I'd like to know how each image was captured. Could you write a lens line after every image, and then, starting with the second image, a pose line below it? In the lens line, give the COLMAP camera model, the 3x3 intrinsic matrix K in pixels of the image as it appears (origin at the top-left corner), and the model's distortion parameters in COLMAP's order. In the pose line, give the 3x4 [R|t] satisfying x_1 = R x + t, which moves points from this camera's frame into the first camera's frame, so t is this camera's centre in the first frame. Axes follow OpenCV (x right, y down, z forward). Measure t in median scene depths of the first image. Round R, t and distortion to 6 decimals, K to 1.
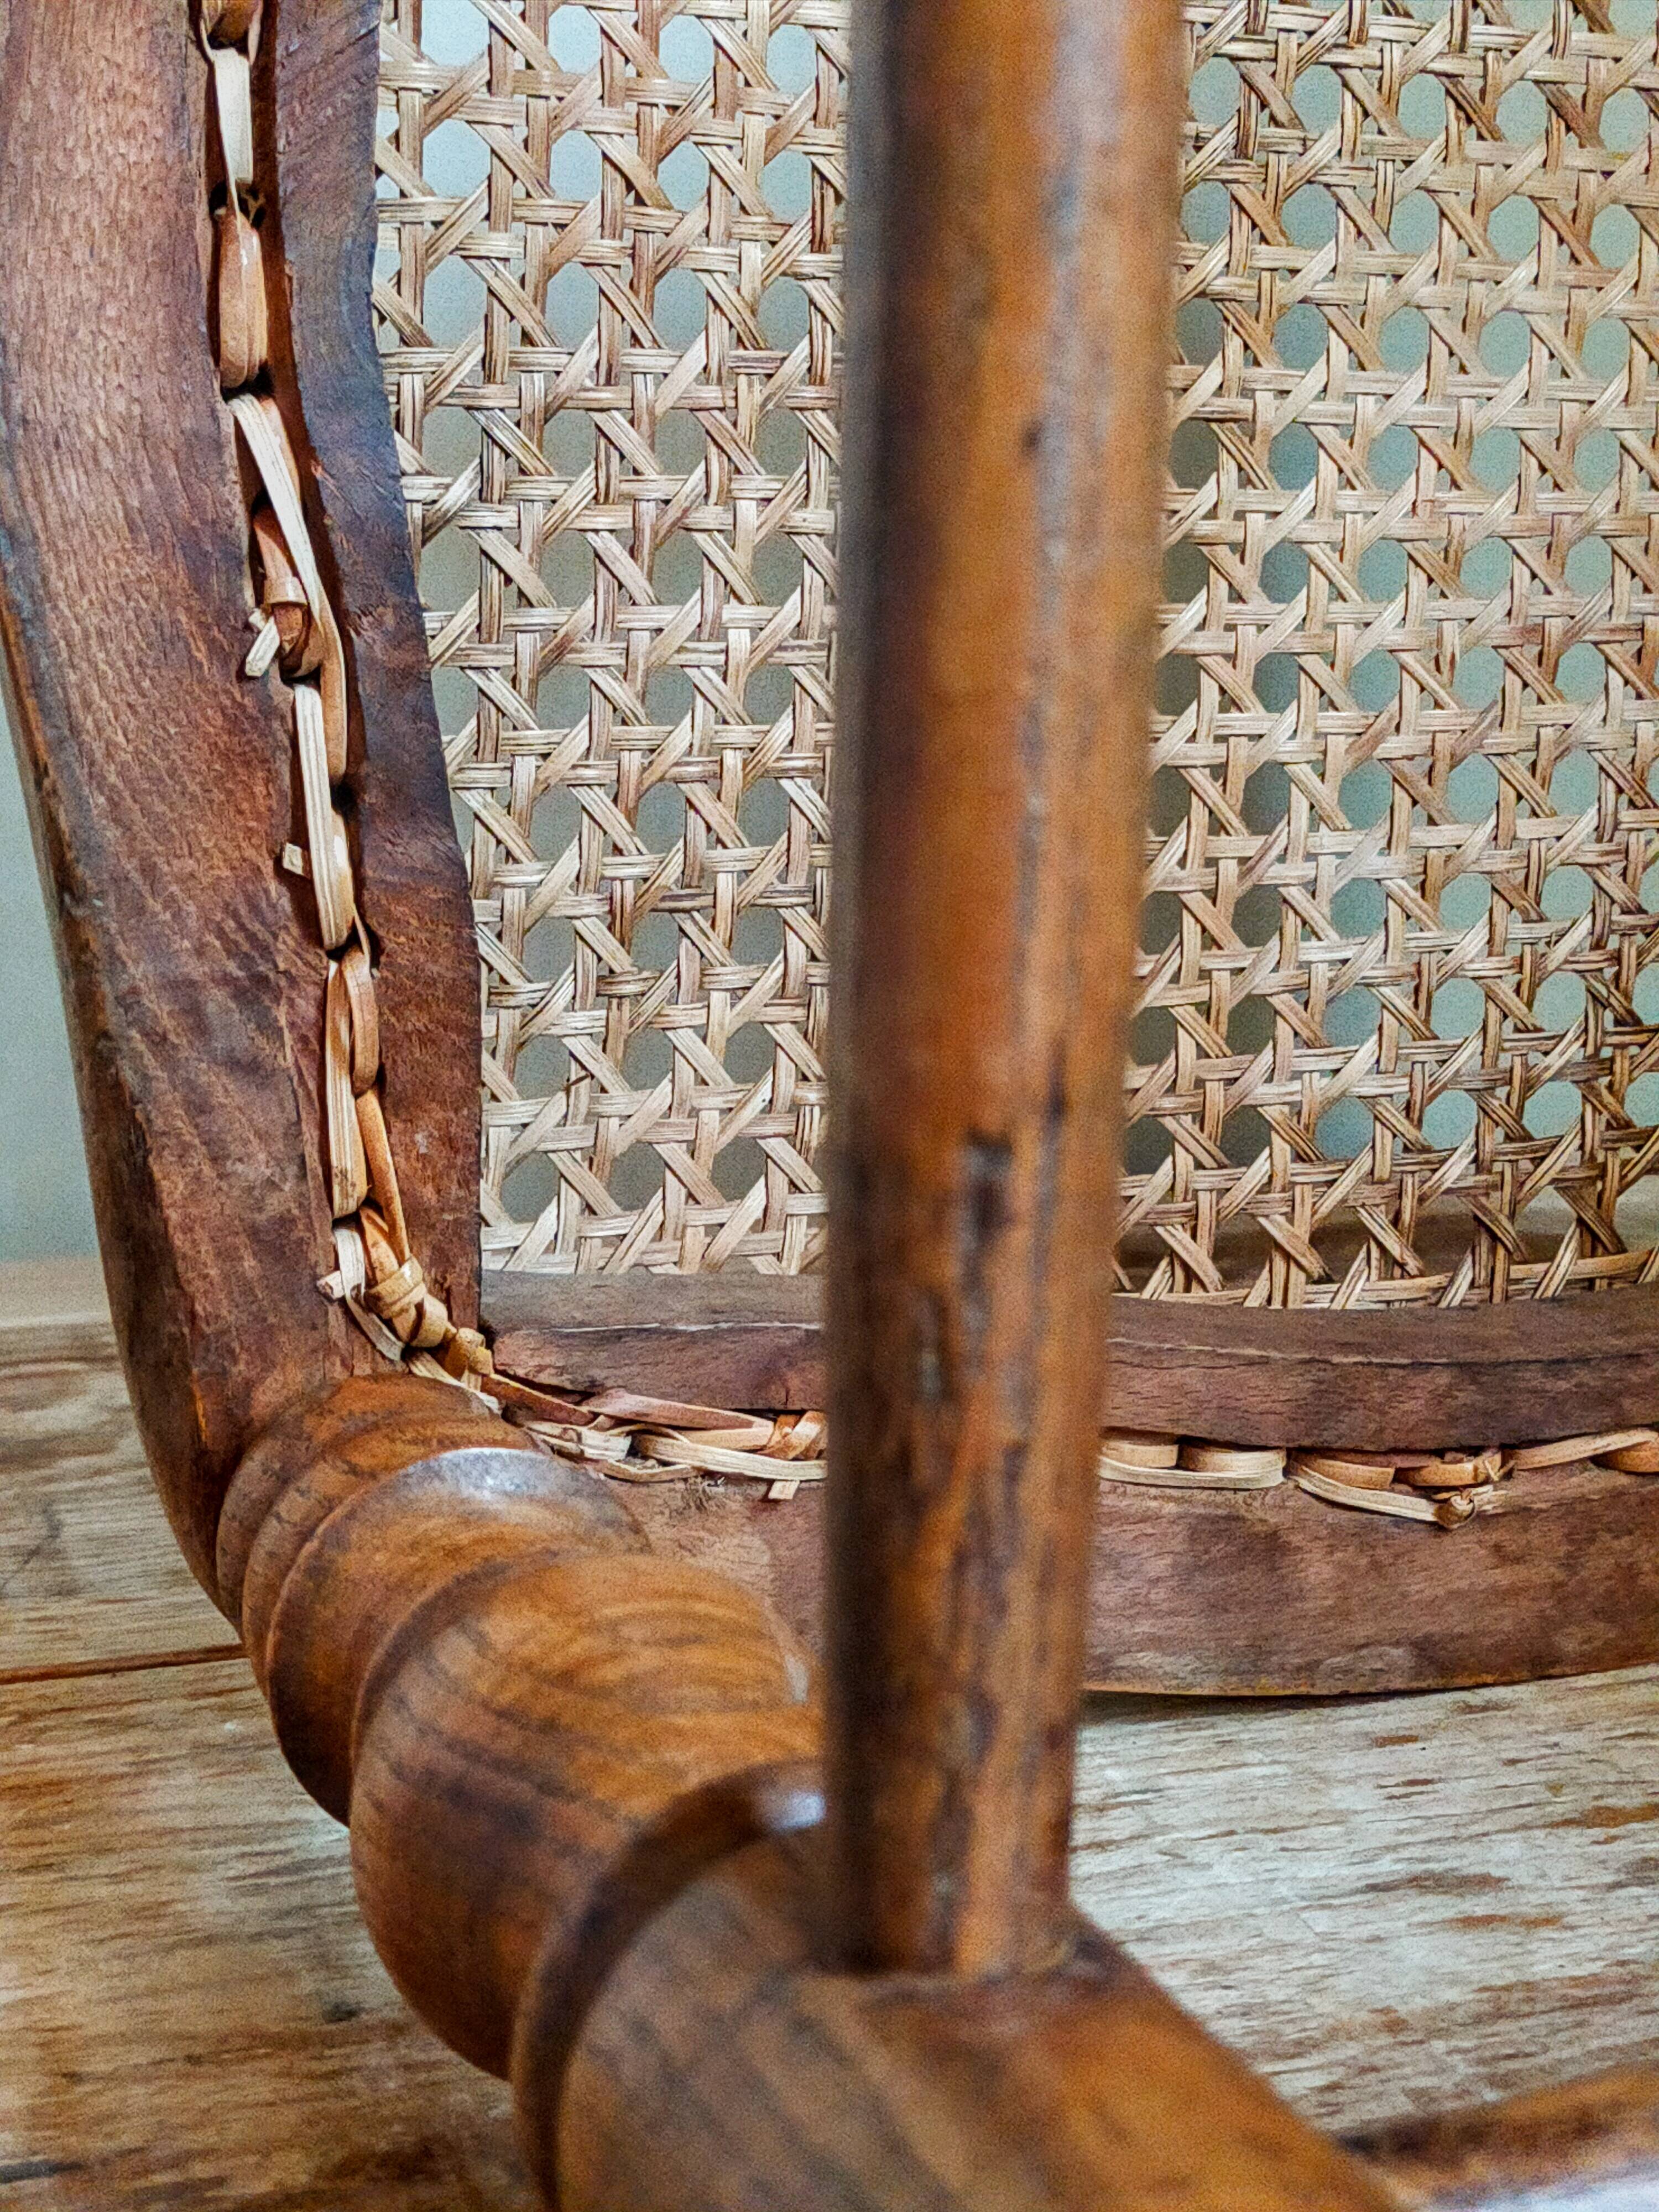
lens RADIAL K [[3360.1, 0, 829.5], [0, 3360.1, 1106.0], [0, 0, 1]] dist [0.091605, -0.071534]
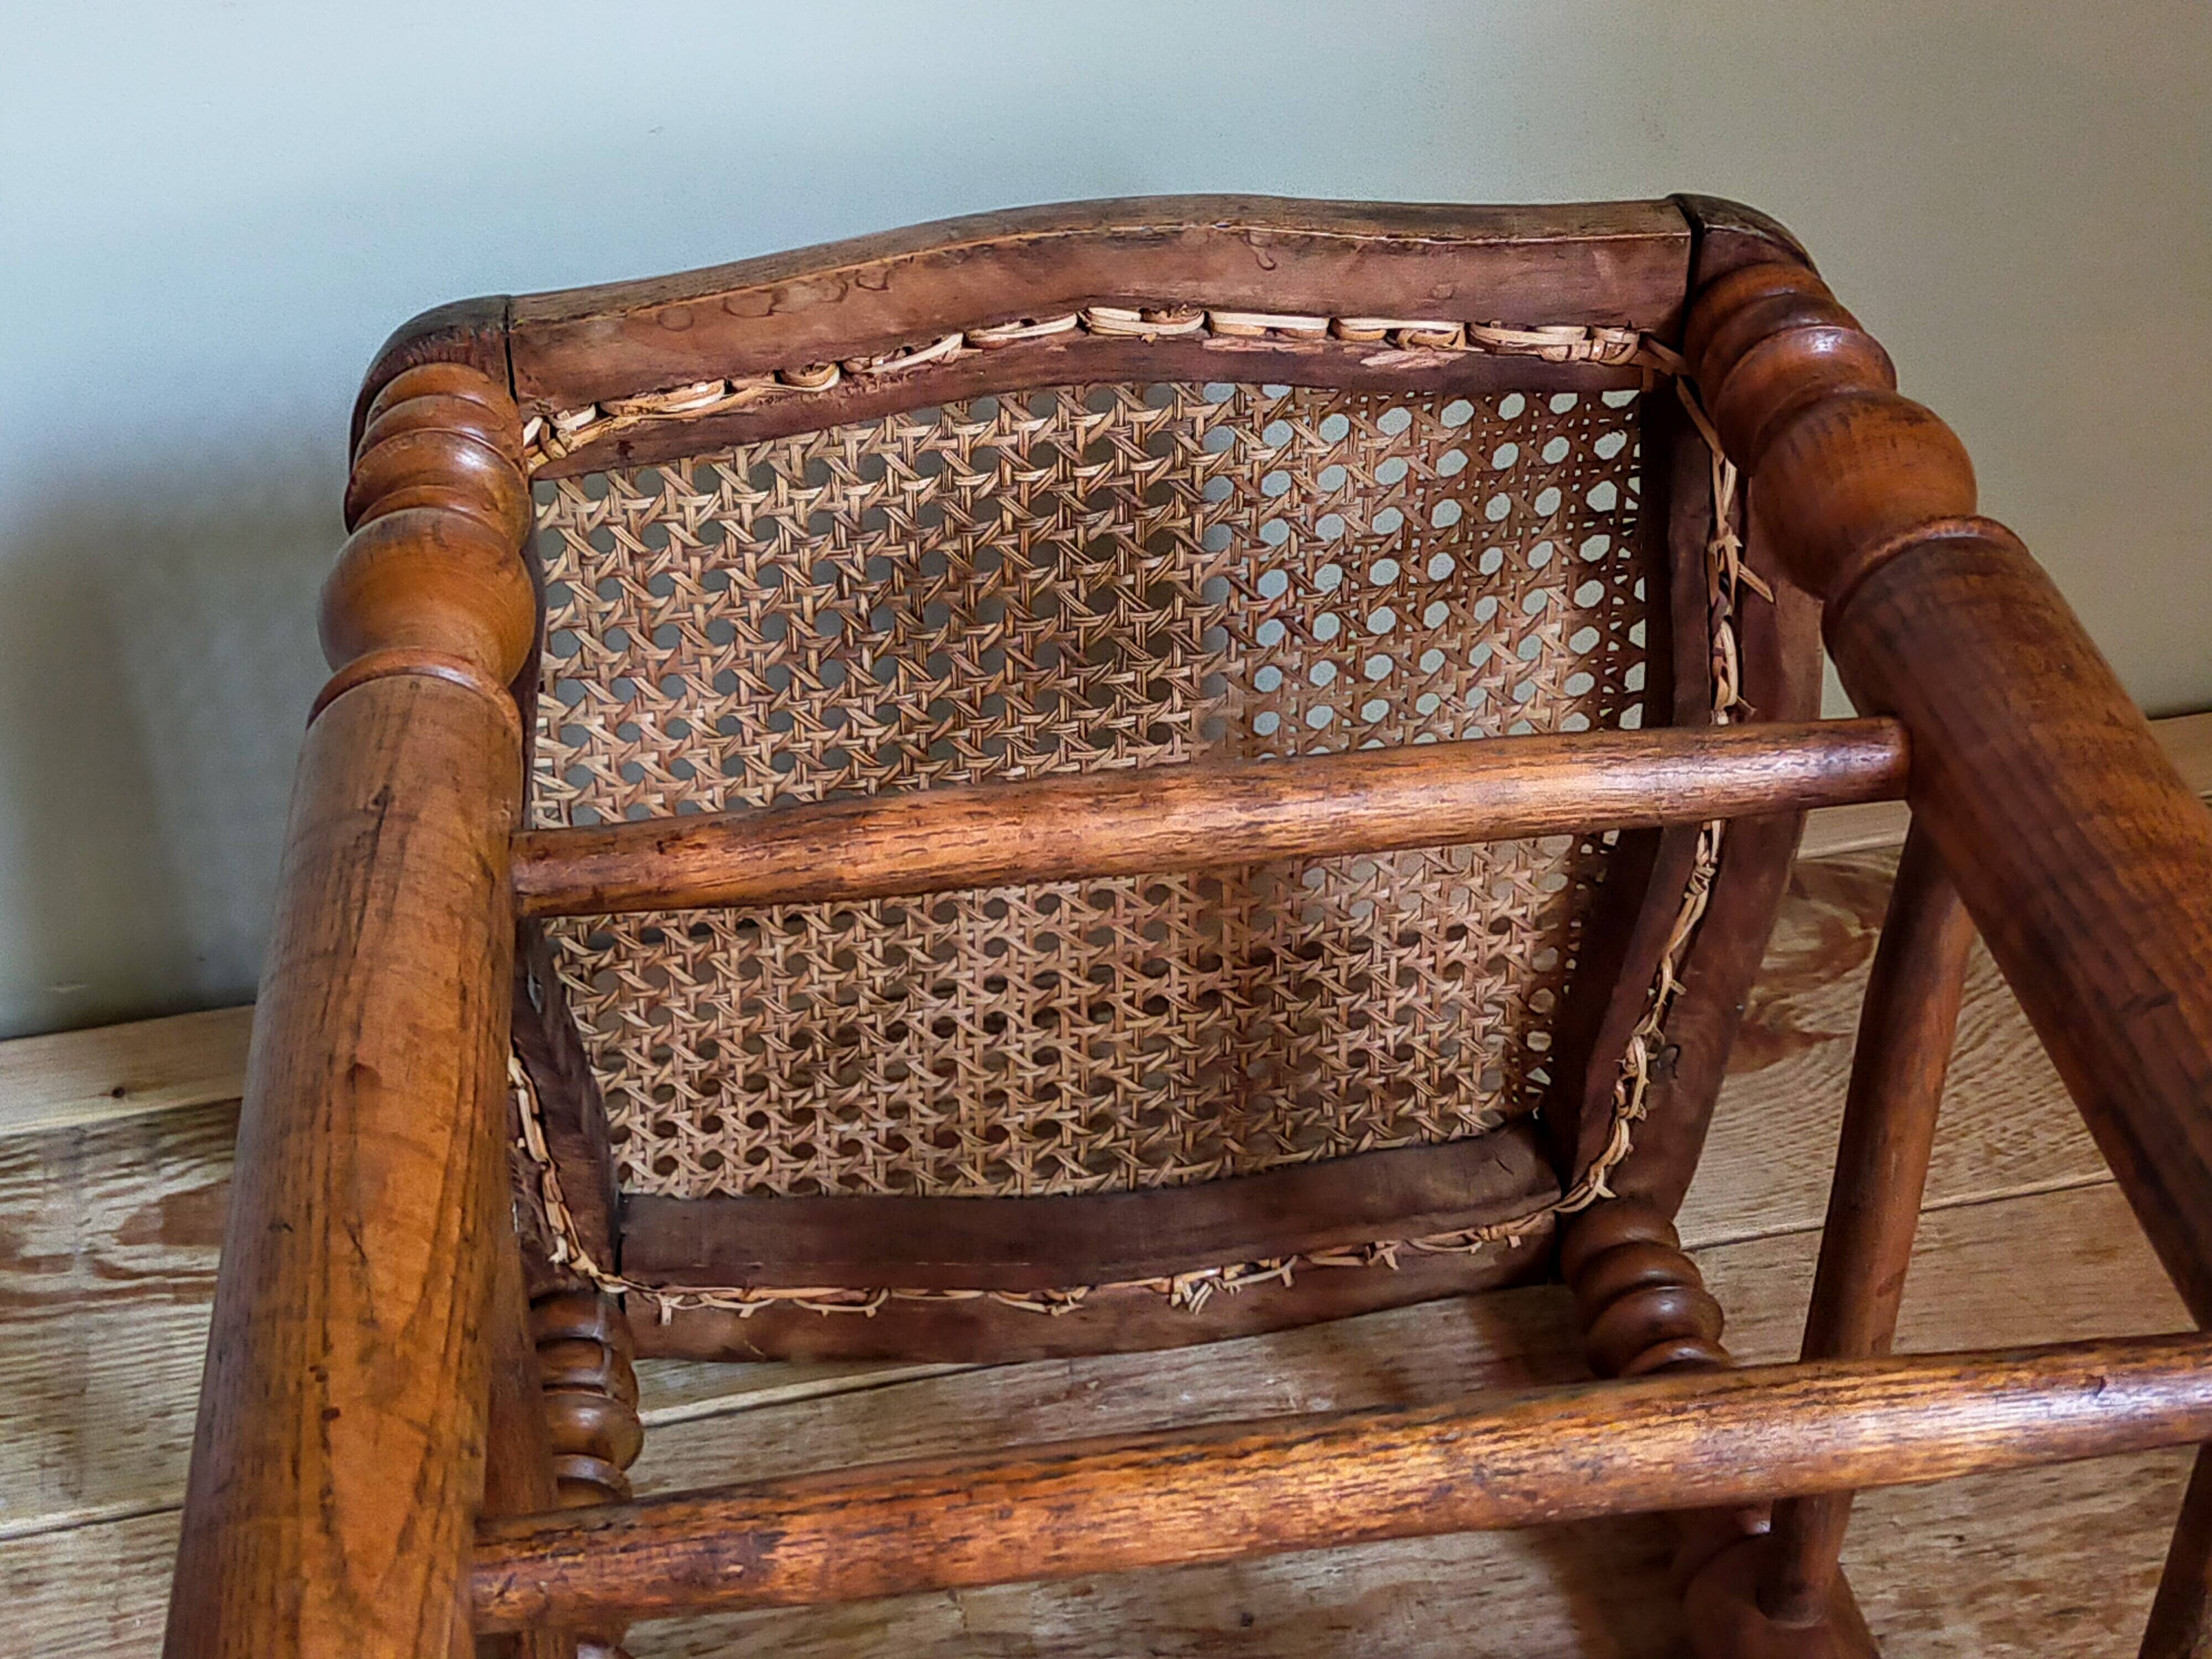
lens RADIAL K [[3360.1, 0, 1109.6], [0, 3360.1, 789.2], [0, 0, 1]] dist [0.091605, -0.071534]
pose [[0.955826, 0.151552, -0.251850, 0.763061], [-0.012273, 0.876659, 0.480955, -1.342119], [0.293676, -0.456619, 0.839794, -0.810434]]
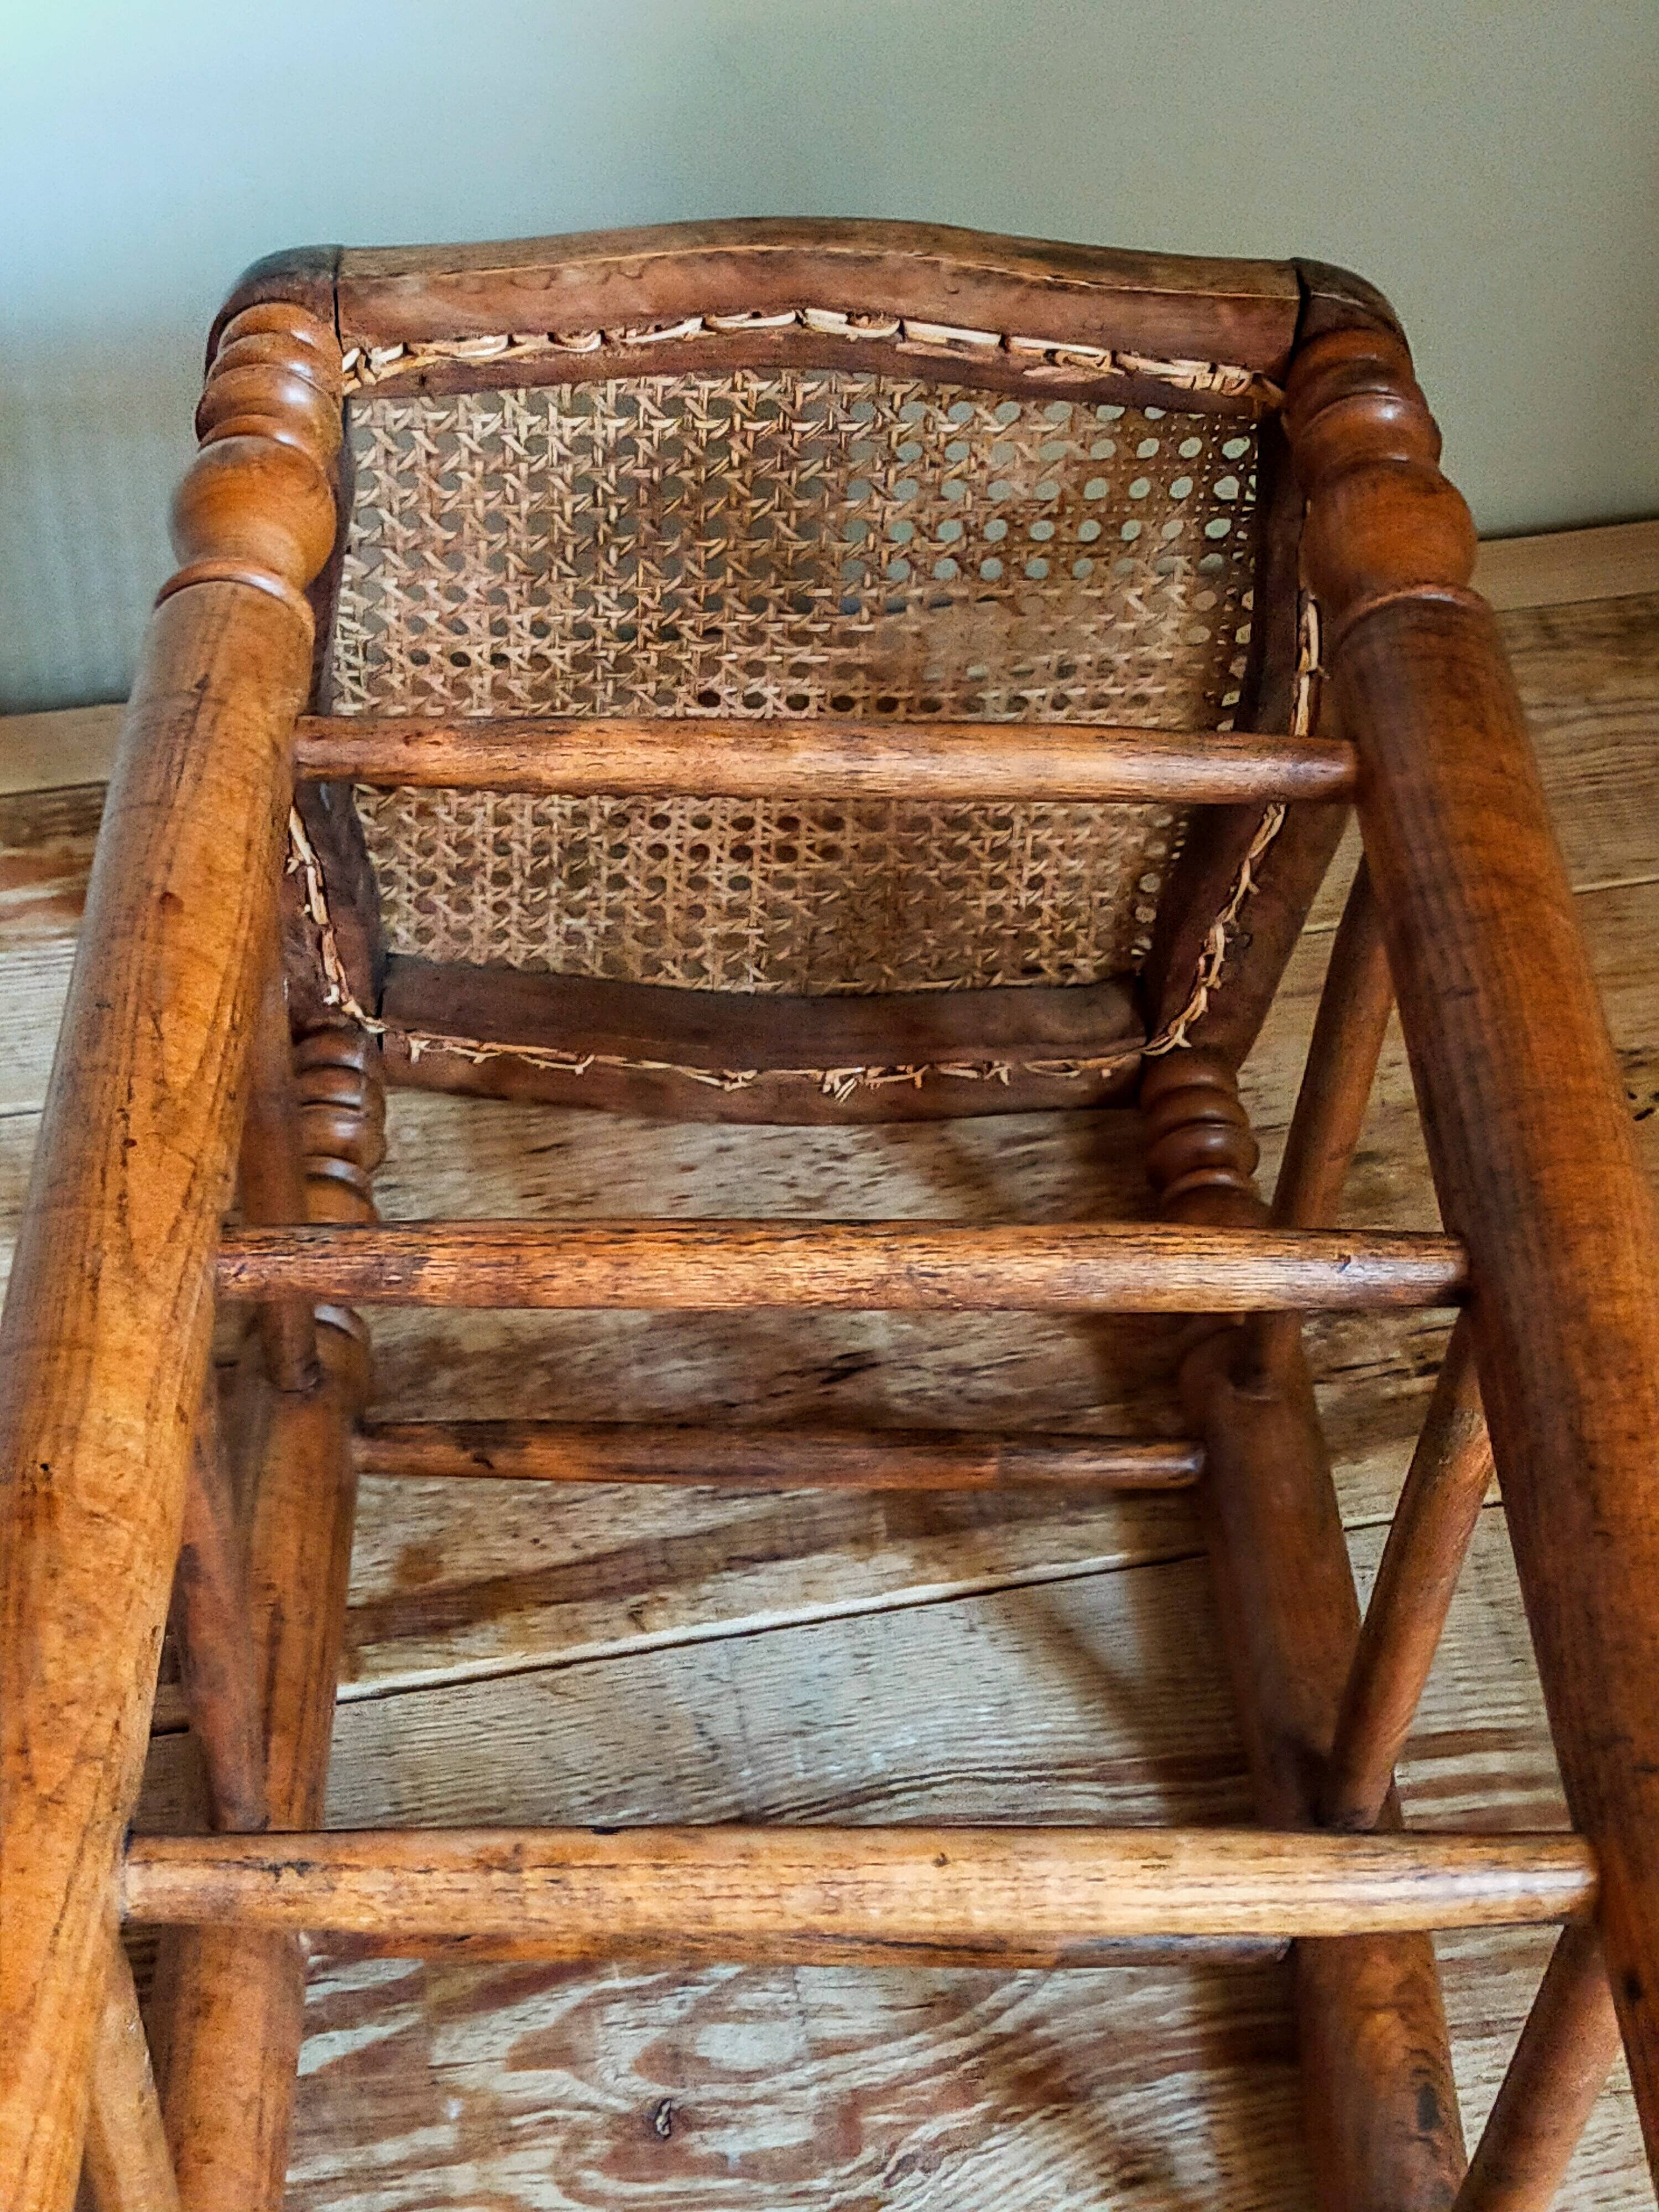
lens RADIAL K [[3400.2, 0, 832.8], [0, 3400.2, 1097.3], [0, 0, 1]] dist [0.106209, -0.127607]
pose [[0.920939, 0.301084, -0.247427, 1.002268], [-0.083179, 0.772138, 0.629988, -1.740016], [0.380727, -0.559600, 0.736135, -1.143136]]
